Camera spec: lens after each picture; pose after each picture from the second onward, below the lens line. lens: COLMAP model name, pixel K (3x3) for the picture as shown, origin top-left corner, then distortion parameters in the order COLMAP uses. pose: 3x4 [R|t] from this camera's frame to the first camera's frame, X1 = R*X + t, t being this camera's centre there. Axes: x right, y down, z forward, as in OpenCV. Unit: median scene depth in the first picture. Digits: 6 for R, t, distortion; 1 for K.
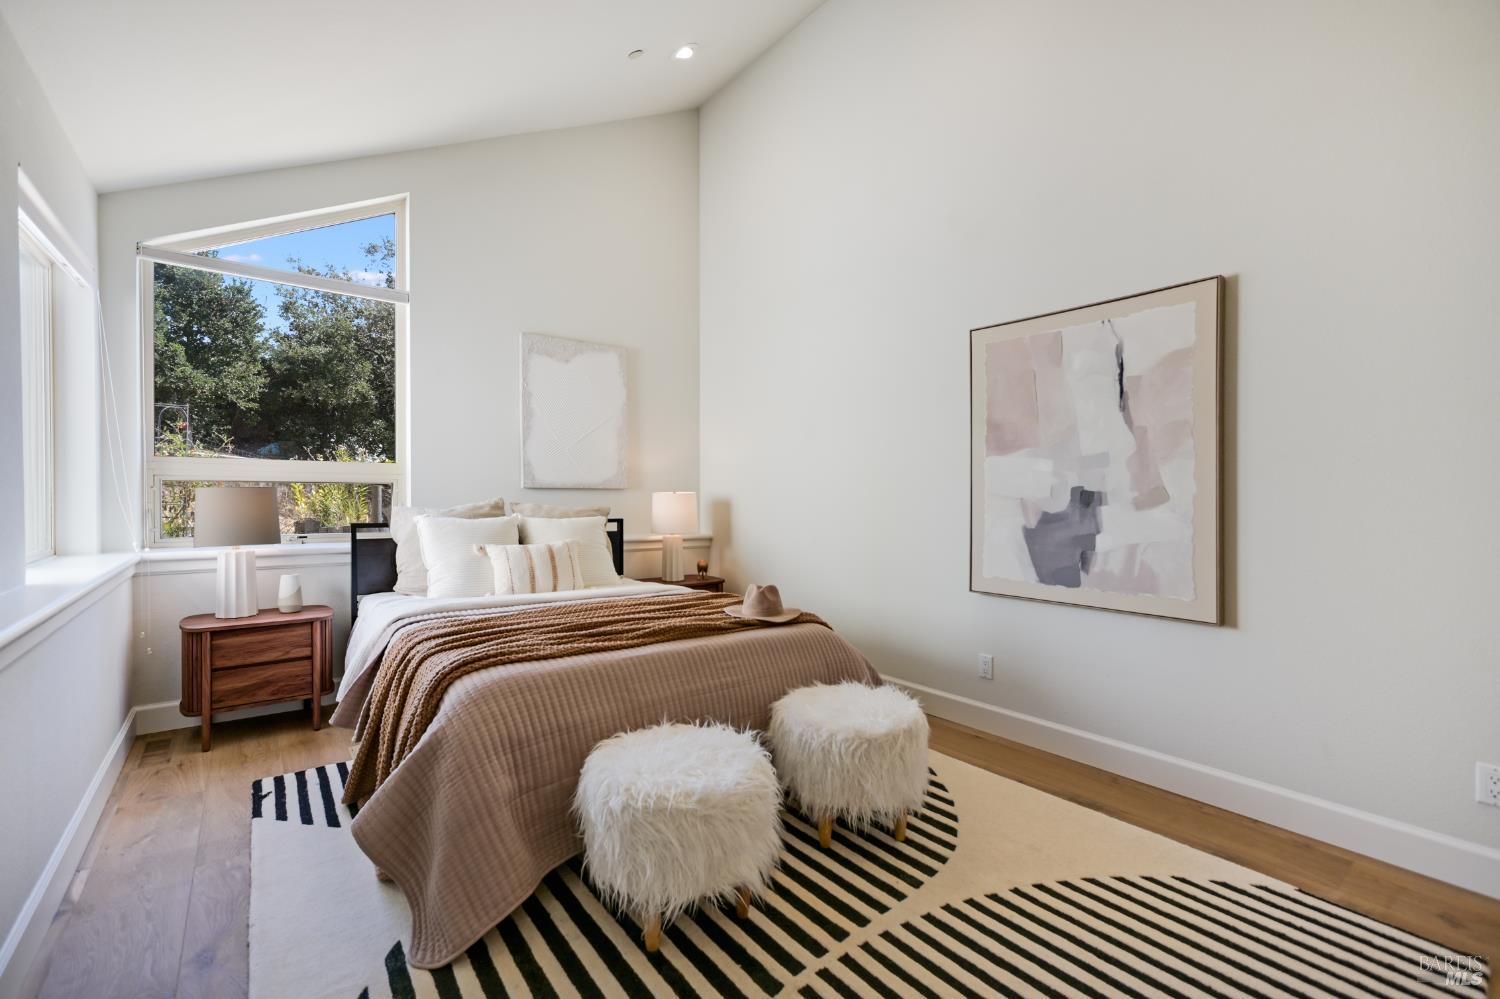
lens RADIAL K [[635.3, 0, 750.9], [0, 635.3, 497.3], [0, 0, 1]] dist [-0.013235, 0.002782]
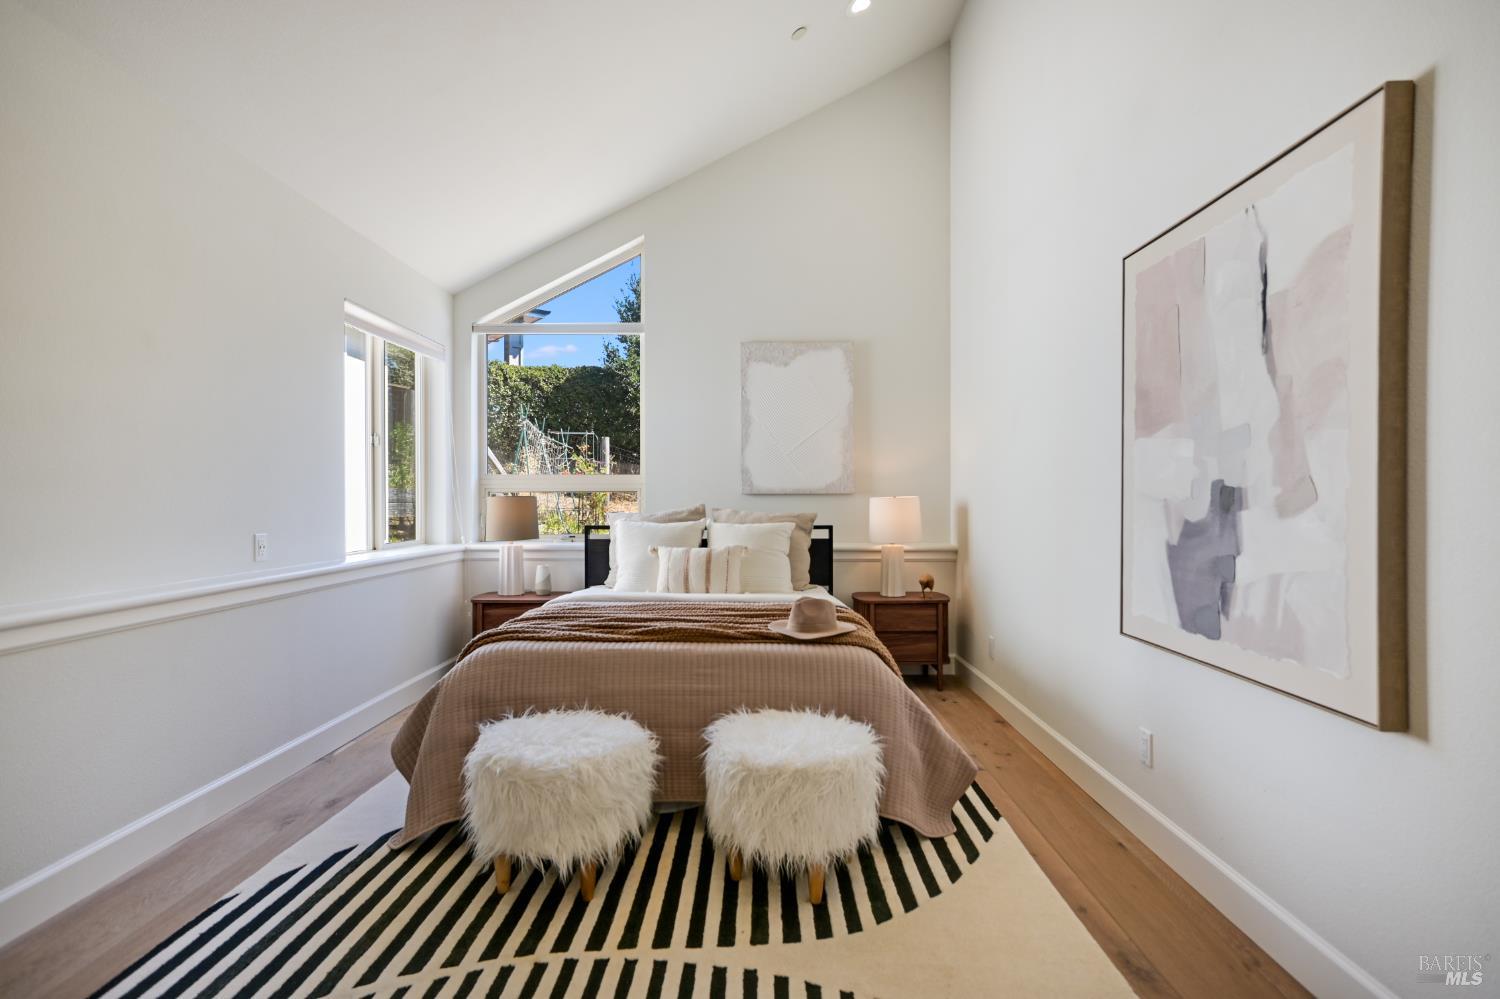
lens RADIAL K [[724.7, 0, 752.9], [0, 724.7, 503.9], [0, 0, 1]] dist [0.004774, 0.000467]
pose [[0.780973, -0.006112, -0.624535, 0.581724], [0.005767, 0.999980, -0.002574, 0.005887], [0.624538, -0.001591, 0.780993, 0.139402]]
